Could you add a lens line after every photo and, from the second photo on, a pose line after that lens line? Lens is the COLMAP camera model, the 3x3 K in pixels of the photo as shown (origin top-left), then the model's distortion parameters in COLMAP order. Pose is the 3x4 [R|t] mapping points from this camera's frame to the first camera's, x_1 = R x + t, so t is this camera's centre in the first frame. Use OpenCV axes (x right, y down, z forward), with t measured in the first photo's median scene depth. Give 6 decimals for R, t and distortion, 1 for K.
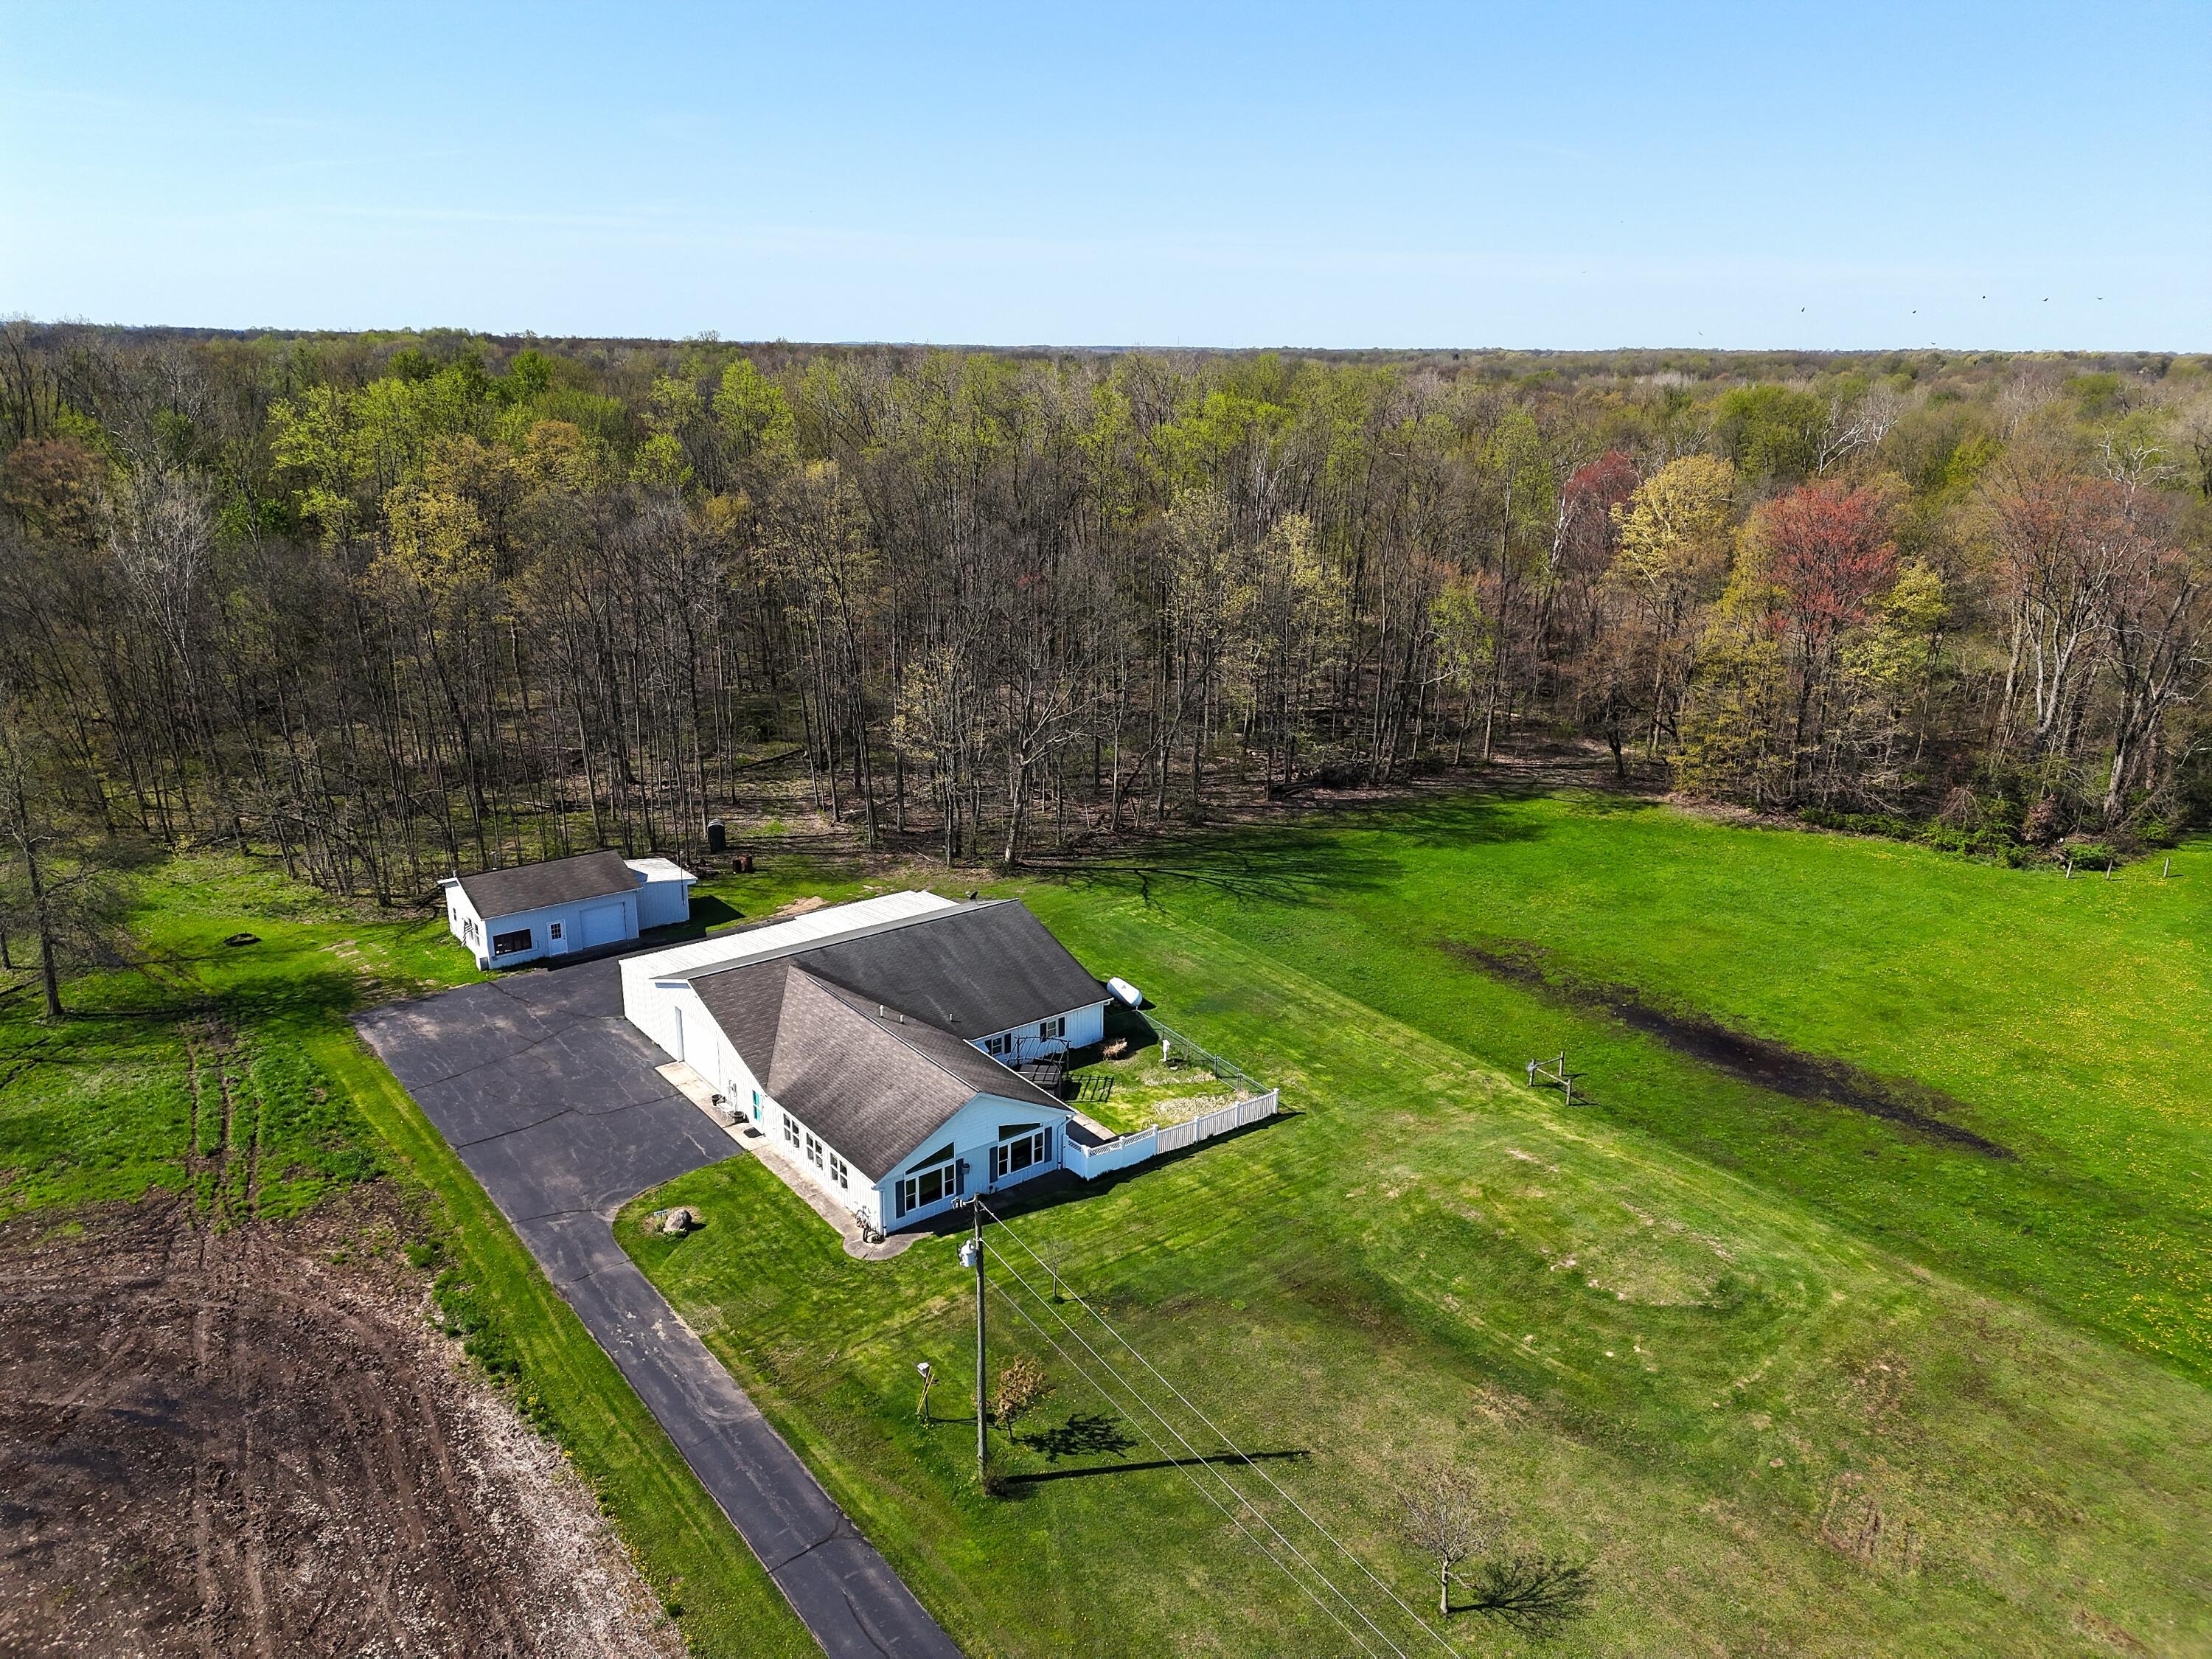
lens RADIAL K [[1534.6, 0, 1106.0], [0, 1534.6, 829.5], [0, 0, 1]] dist [0.064078, -0.055310]
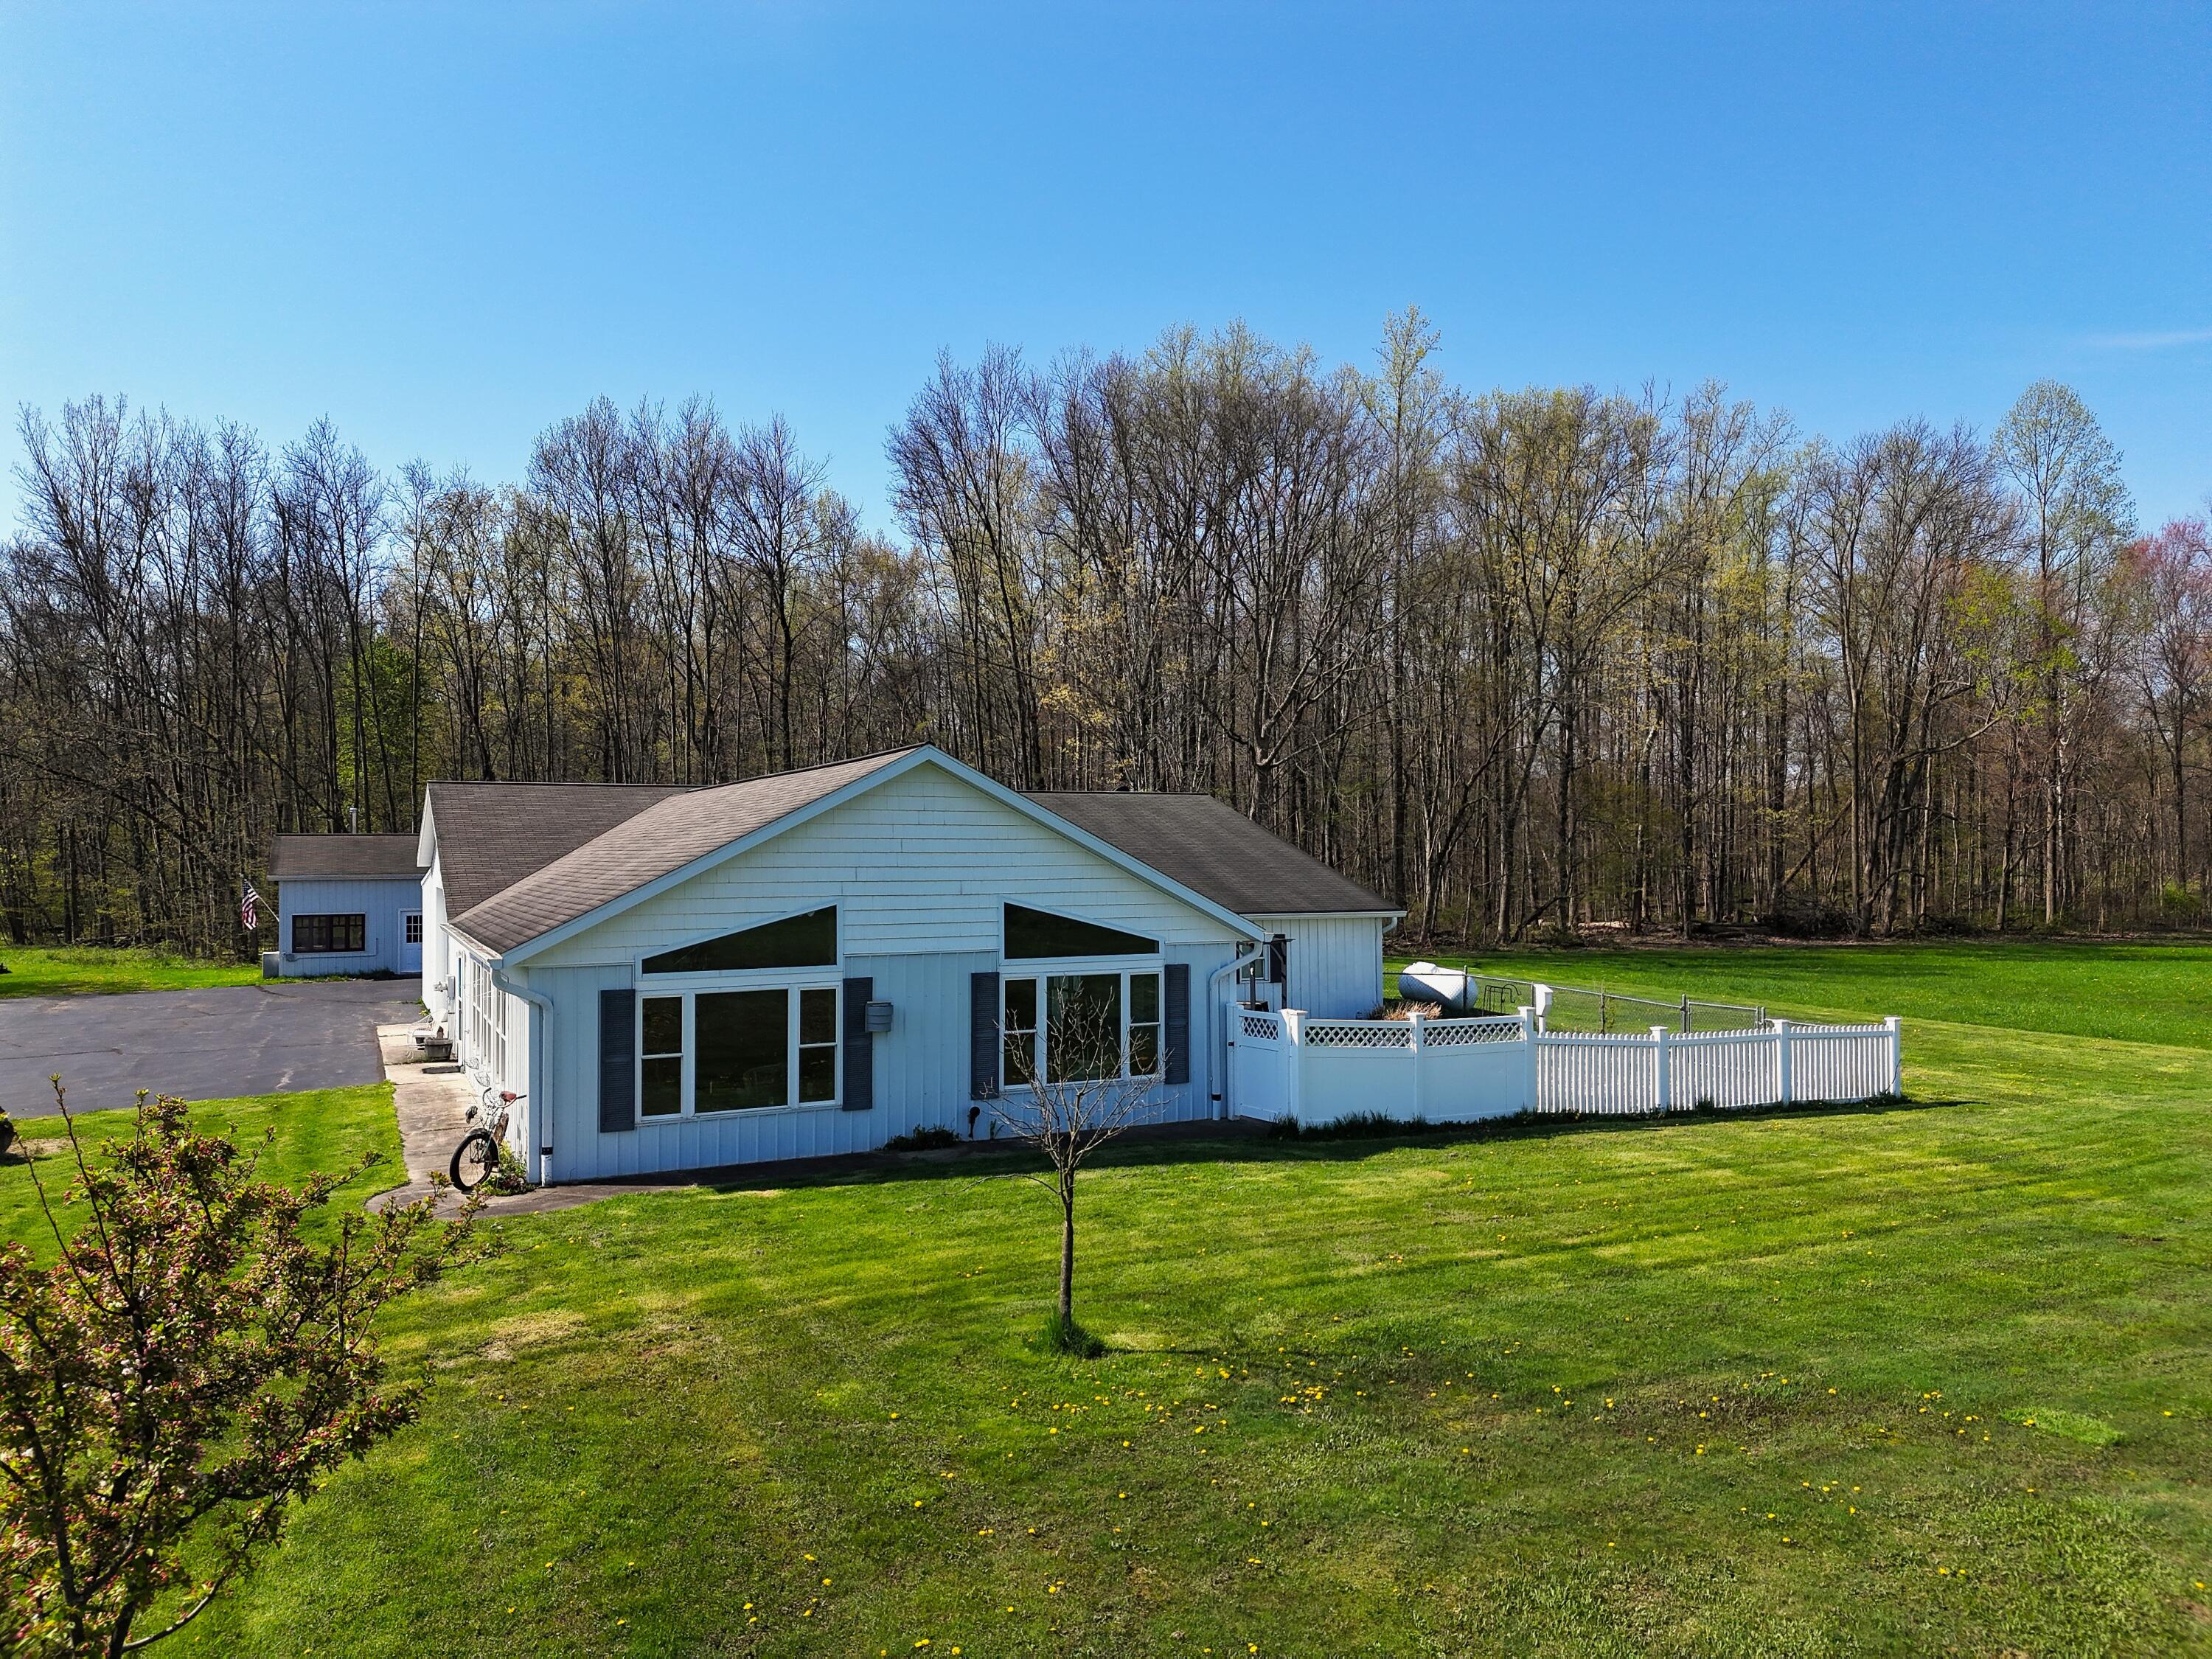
lens RADIAL K [[1518.9, 0, 1111.4], [0, 1518.9, 780.6], [0, 0, 1]] dist [0.072246, -0.088942]
pose [[0.977707, -0.036780, -0.206726, 0.016243], [-0.038766, 0.935994, -0.349874, 0.276575], [0.206362, 0.350089, 0.913703, 0.714216]]
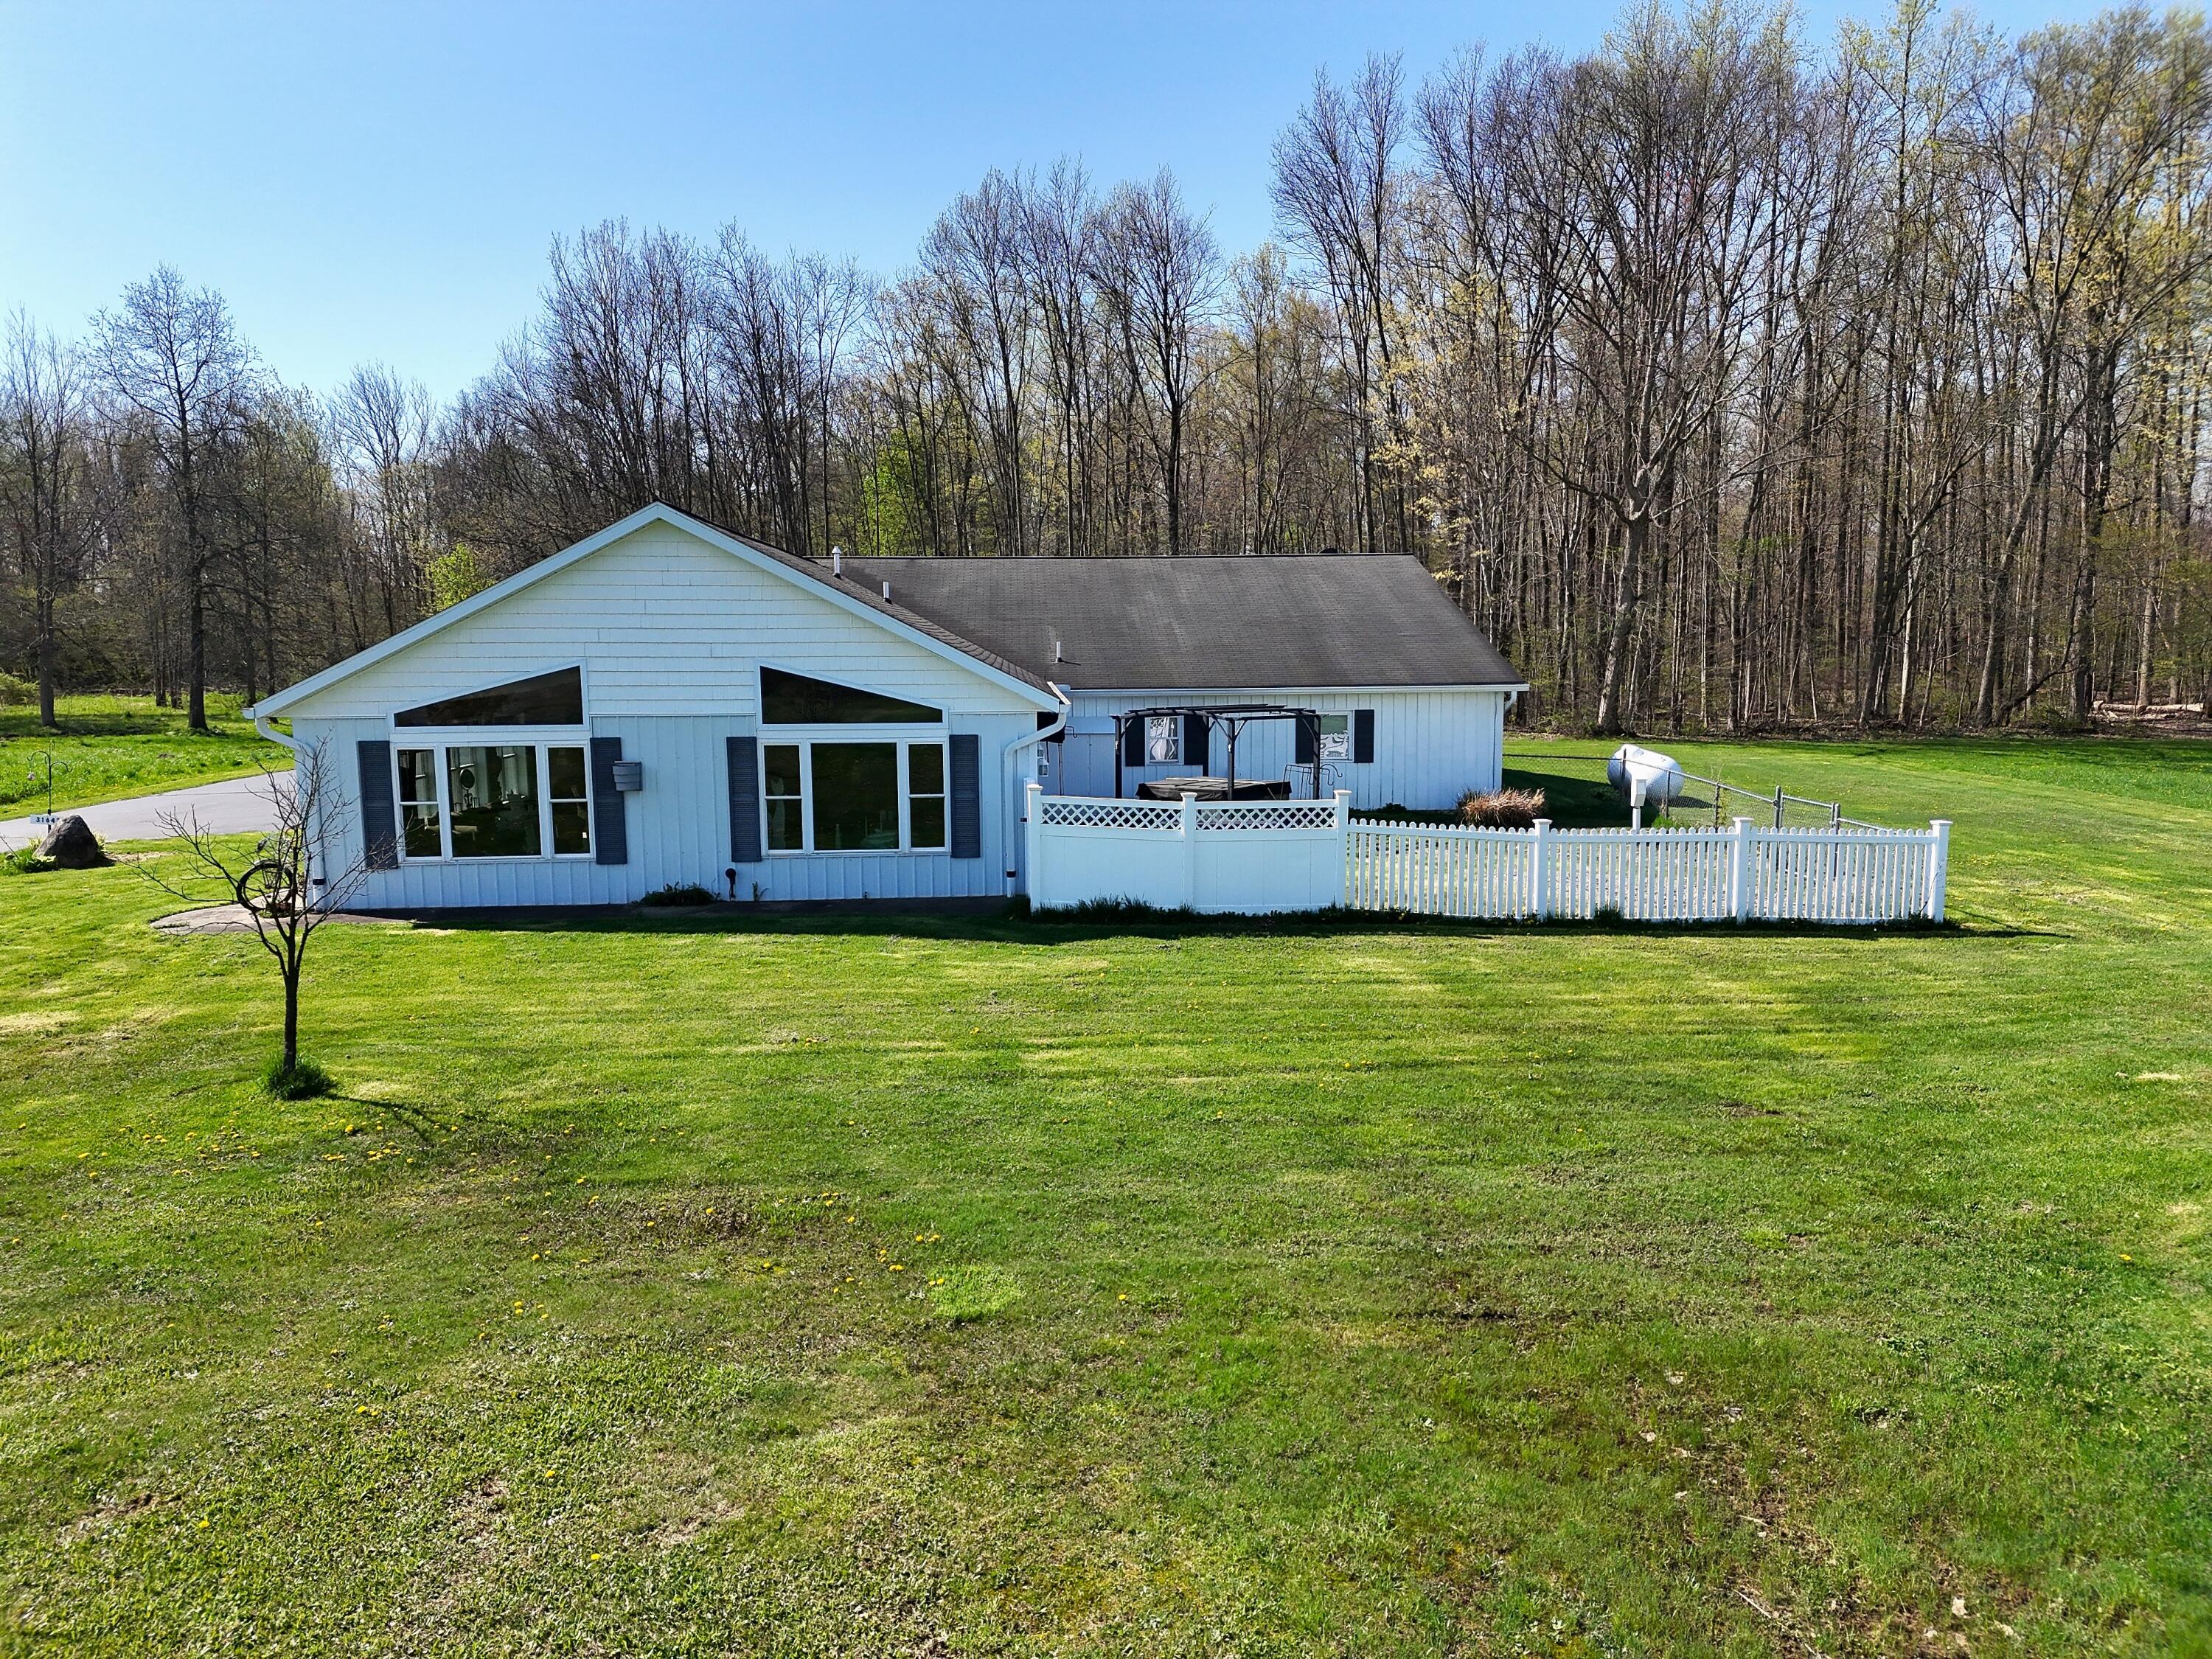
lens RADIAL K [[1534.6, 0, 1106.0], [0, 1534.6, 829.5], [0, 0, 1]] dist [0.064078, -0.055310]
pose [[0.843864, 0.044143, -0.534737, 0.152015], [-0.142889, 0.979109, -0.144664, 0.258763], [0.517180, 0.198485, 0.832543, 0.787735]]
